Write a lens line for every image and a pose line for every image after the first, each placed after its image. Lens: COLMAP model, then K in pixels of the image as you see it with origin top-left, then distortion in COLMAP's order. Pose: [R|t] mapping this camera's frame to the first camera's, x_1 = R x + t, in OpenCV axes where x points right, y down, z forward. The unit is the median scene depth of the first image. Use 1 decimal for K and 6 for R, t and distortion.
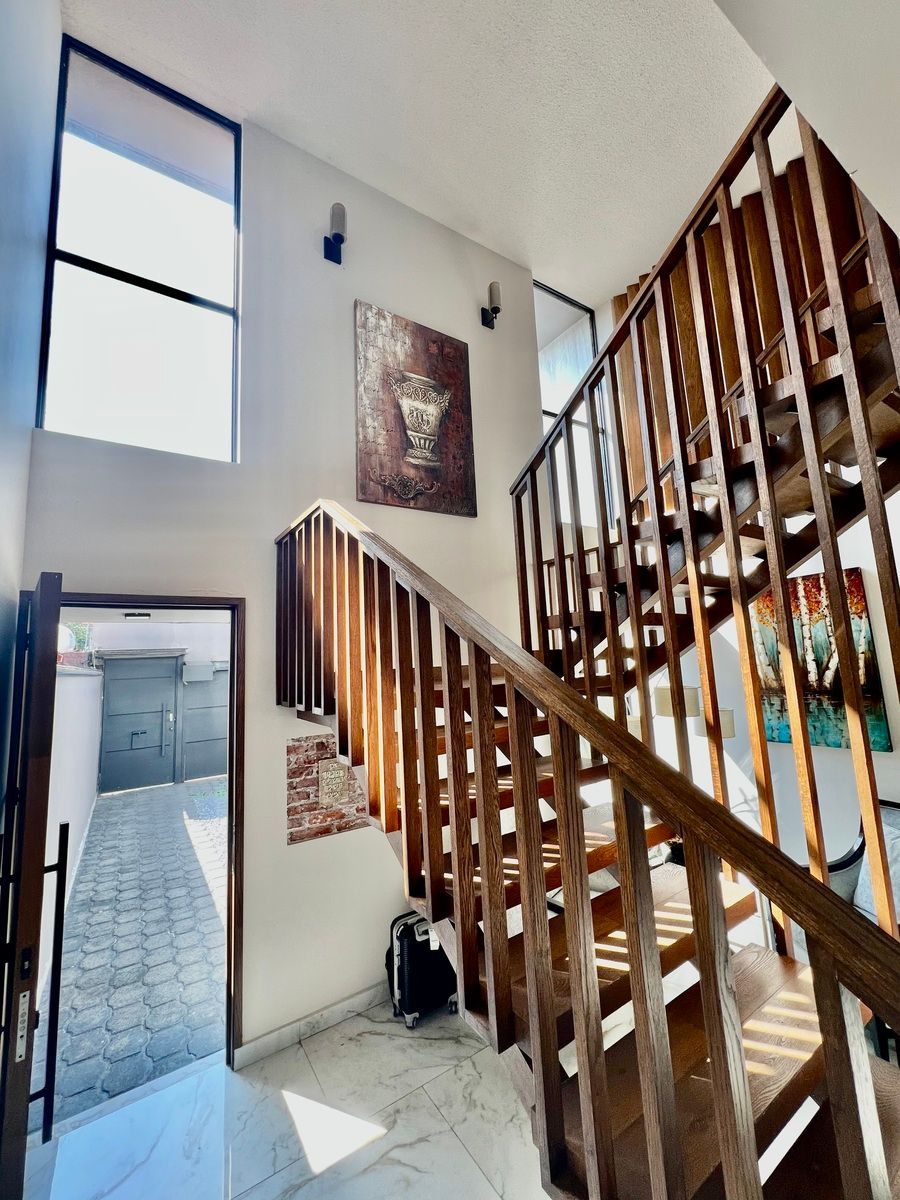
lens RADIAL K [[481.3, 0, 451.0], [0, 481.3, 595.9], [0, 0, 1]] dist [-0.002163, 0.000409]
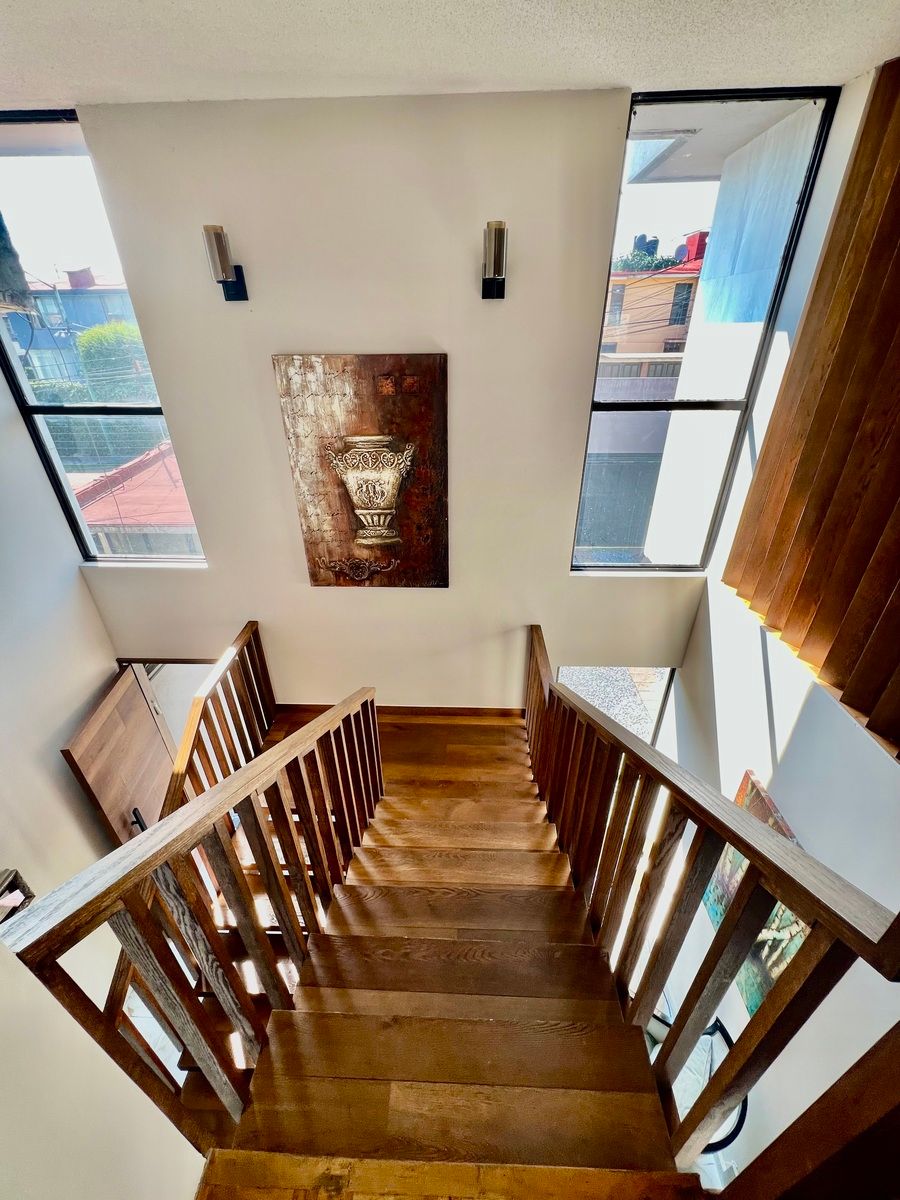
lens RADIAL K [[481.3, 0, 450.1], [0, 481.3, 597.7], [0, 0, 1]] dist [-0.002163, 0.000409]
pose [[0.810228, 0.329618, -0.484646, 0.535383], [0.048593, 0.786256, 0.615987, -0.754279], [0.584097, -0.522641, 0.621029, 0.460507]]
